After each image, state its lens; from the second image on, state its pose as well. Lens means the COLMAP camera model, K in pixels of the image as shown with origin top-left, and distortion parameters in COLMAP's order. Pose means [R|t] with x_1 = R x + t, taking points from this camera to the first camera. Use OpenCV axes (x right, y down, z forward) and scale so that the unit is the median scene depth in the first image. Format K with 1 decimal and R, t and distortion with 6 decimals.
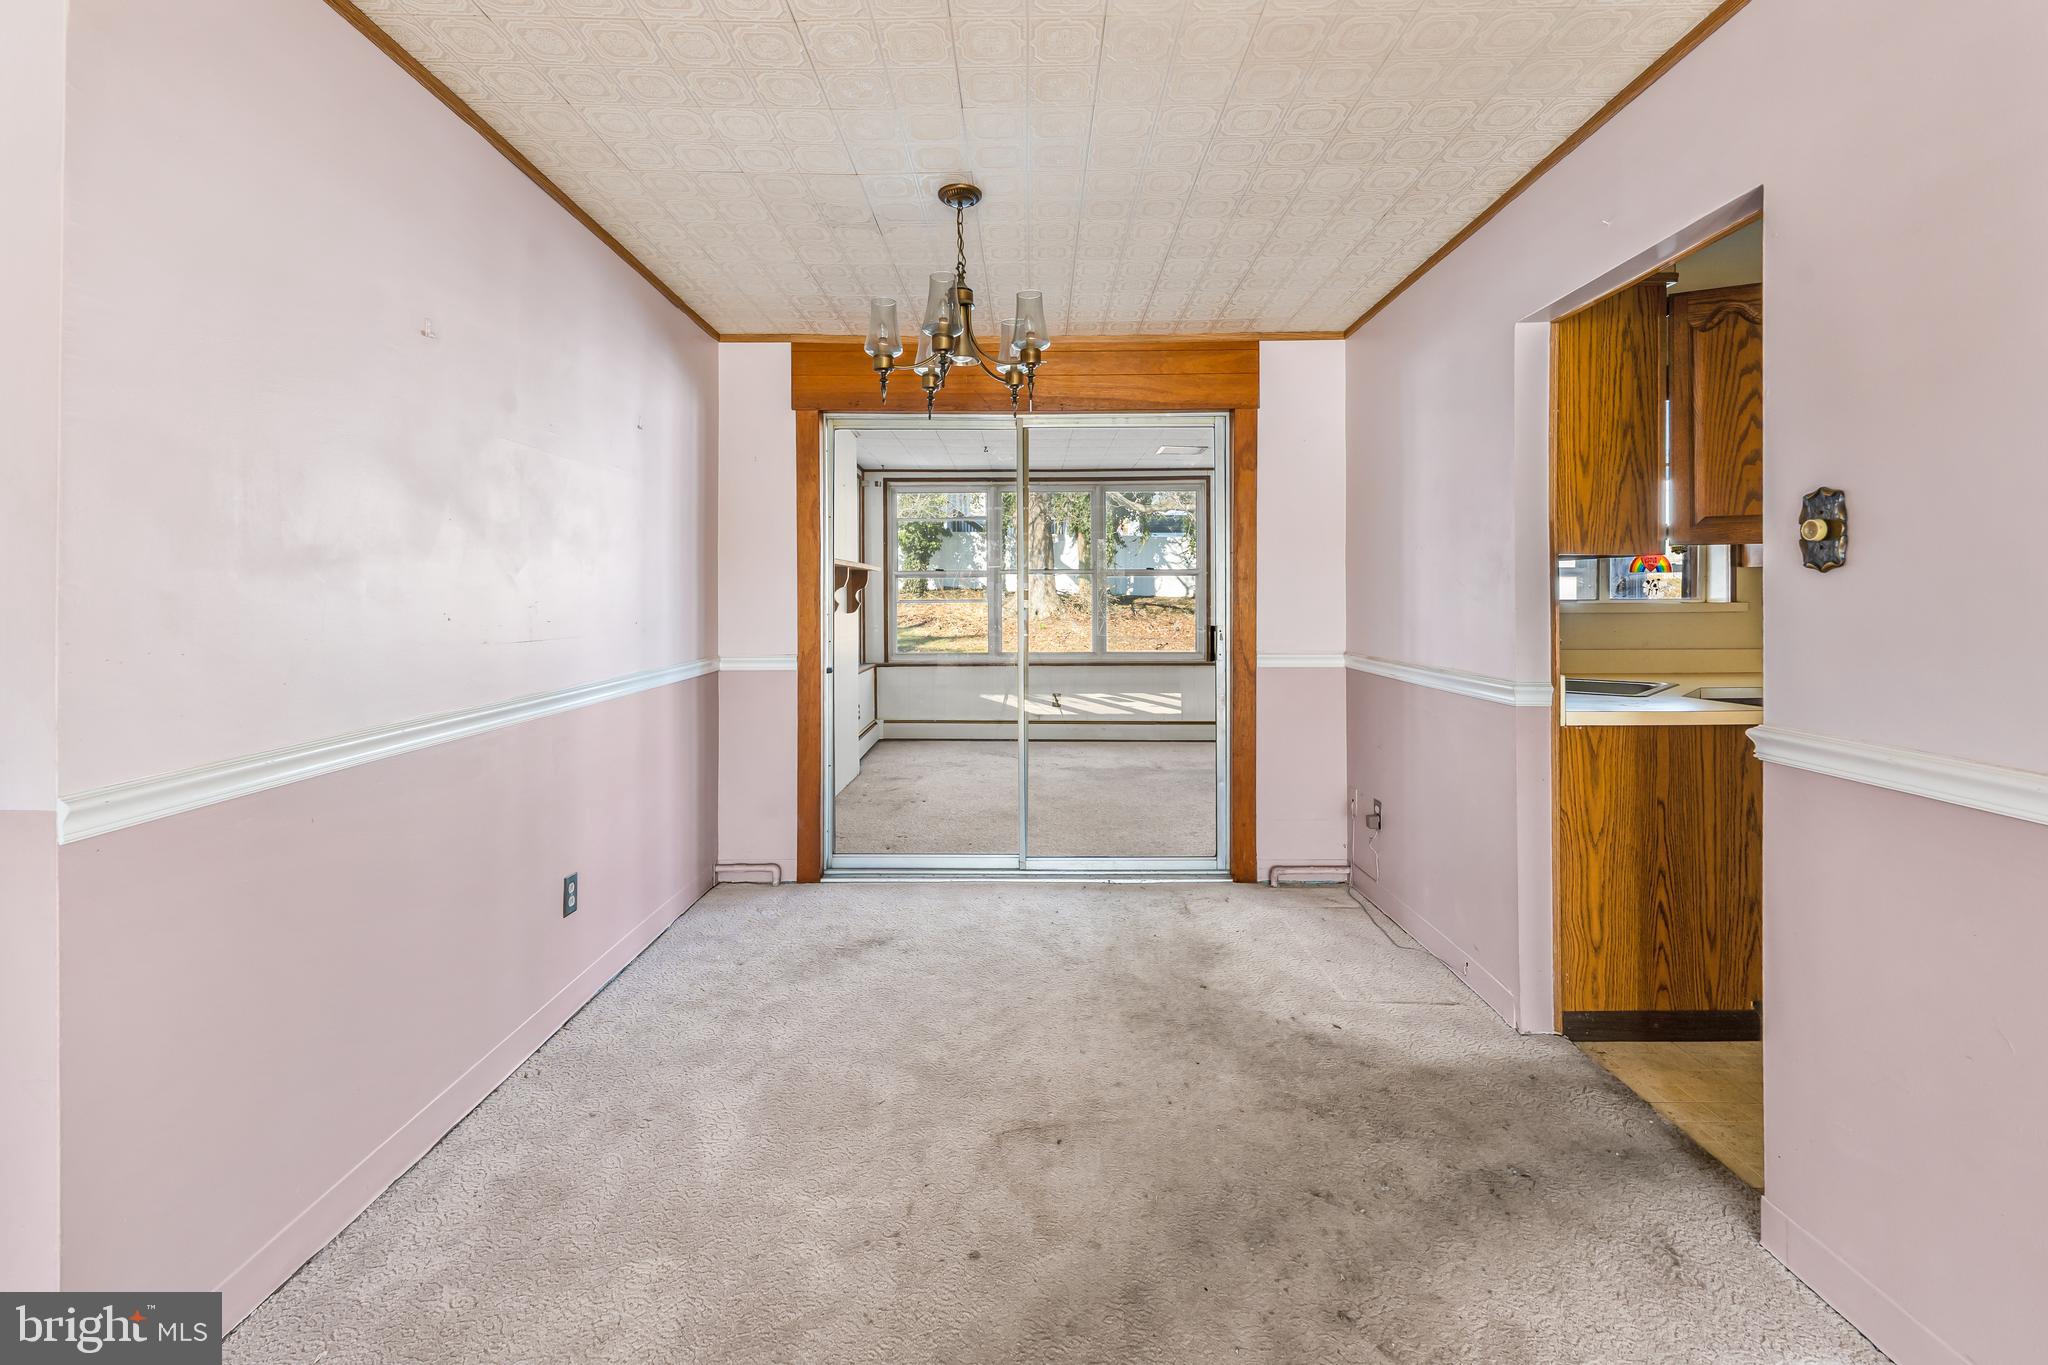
lens RADIAL K [[852.1, 0, 1033.1], [0, 852.1, 584.2], [0, 0, 1]] dist [-0.001023, -0.000463]
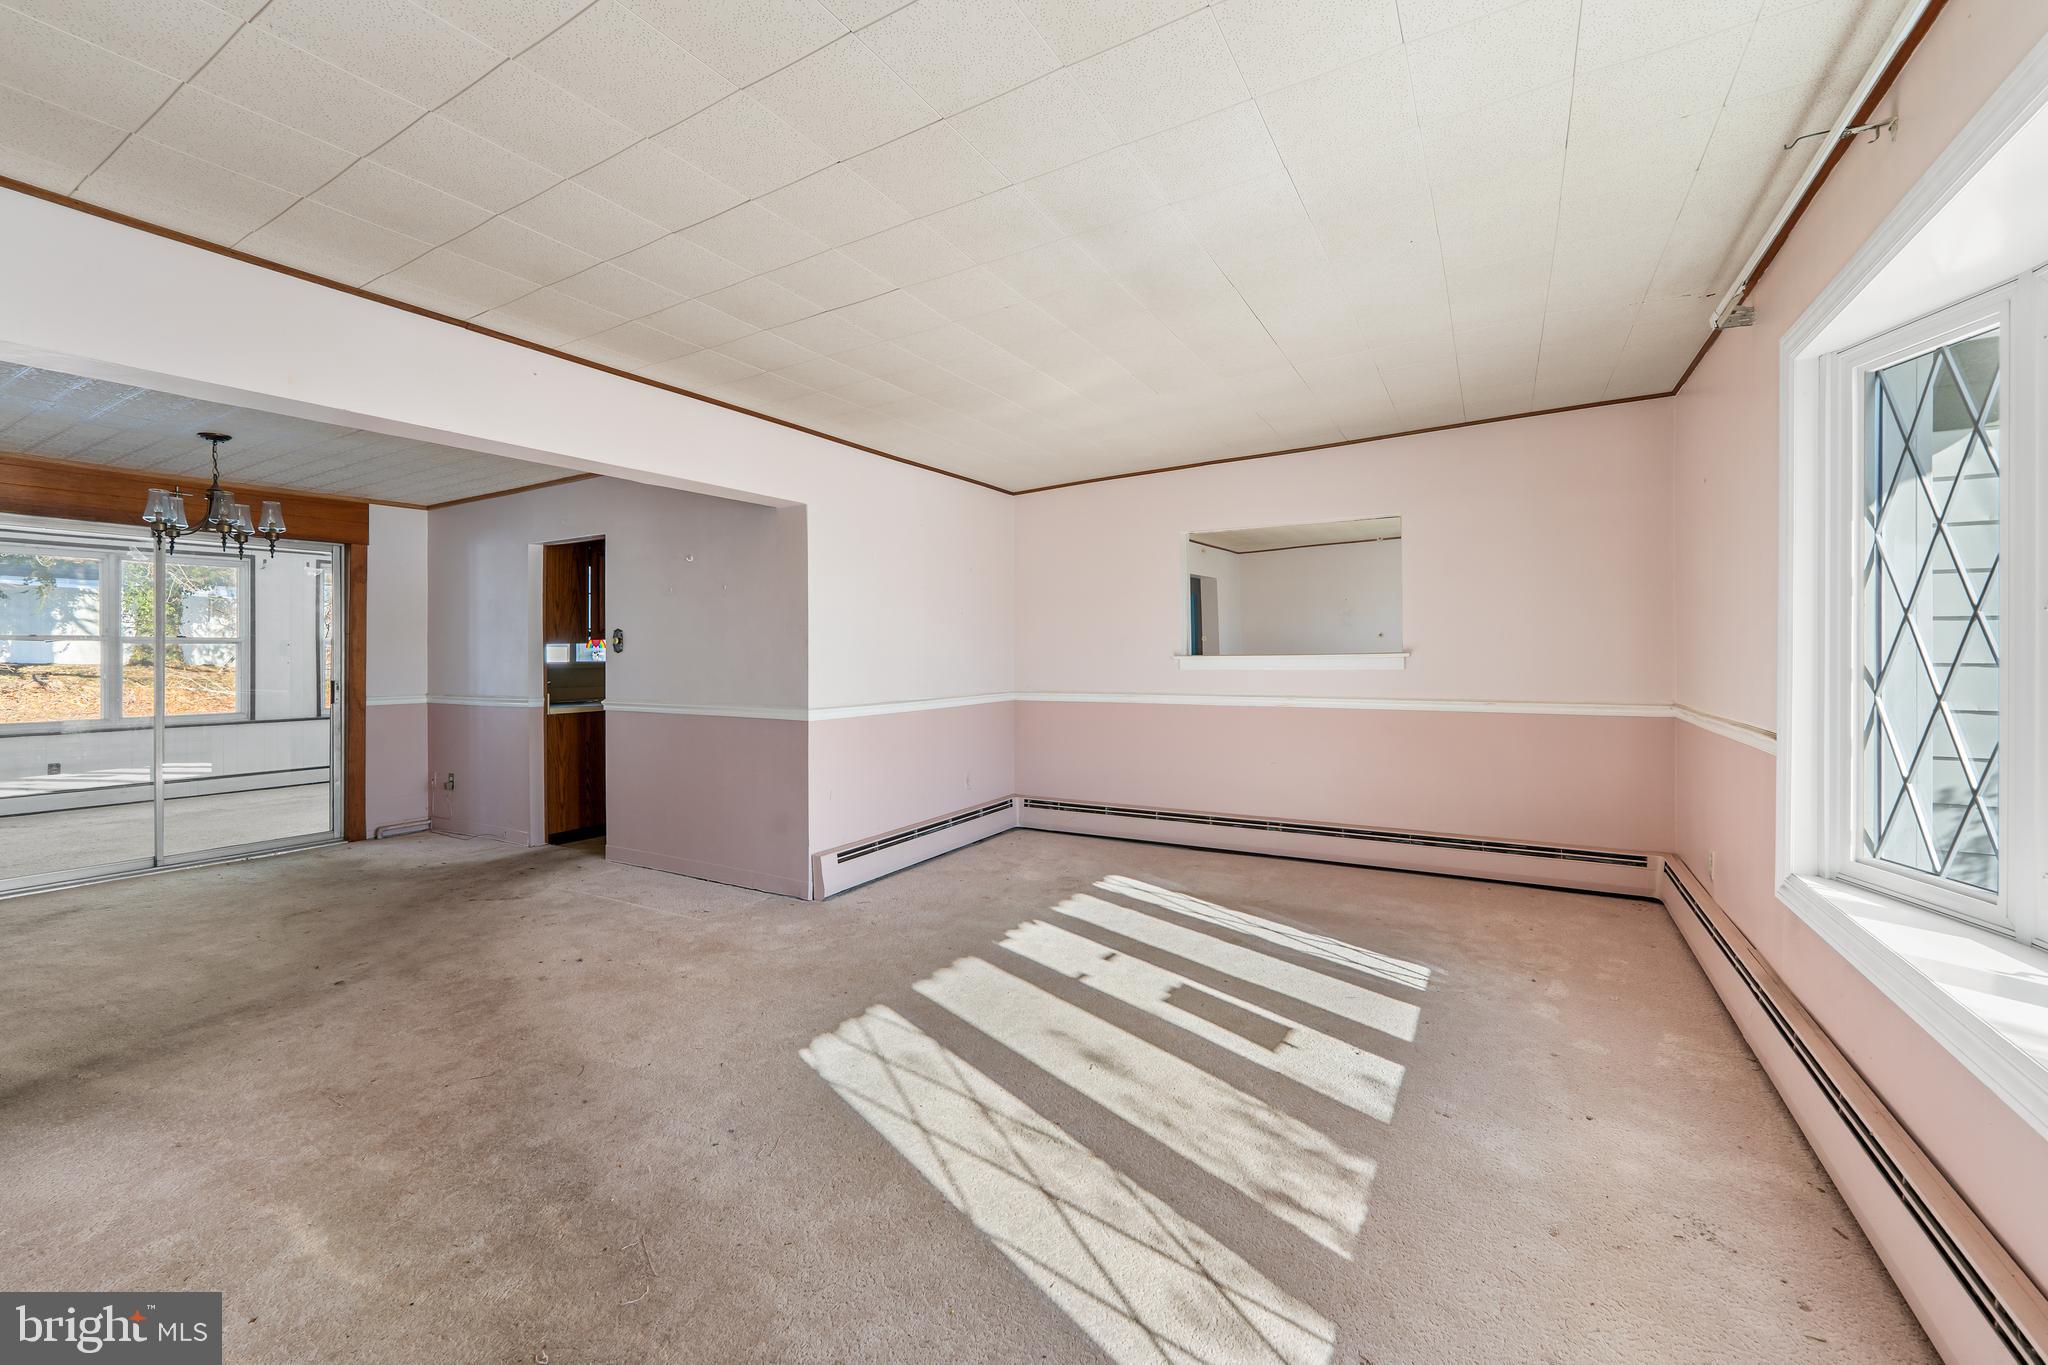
lens RADIAL K [[852.1, 0, 1027.6], [0, 852.1, 662.5], [0, 0, 1]] dist [-0.001023, -0.000463]
pose [[0.500909, -0.006637, 0.865475, -0.709526], [-0.007207, 0.999904, 0.011839, -0.016406], [-0.865470, -0.012168, 0.500813, -1.249215]]
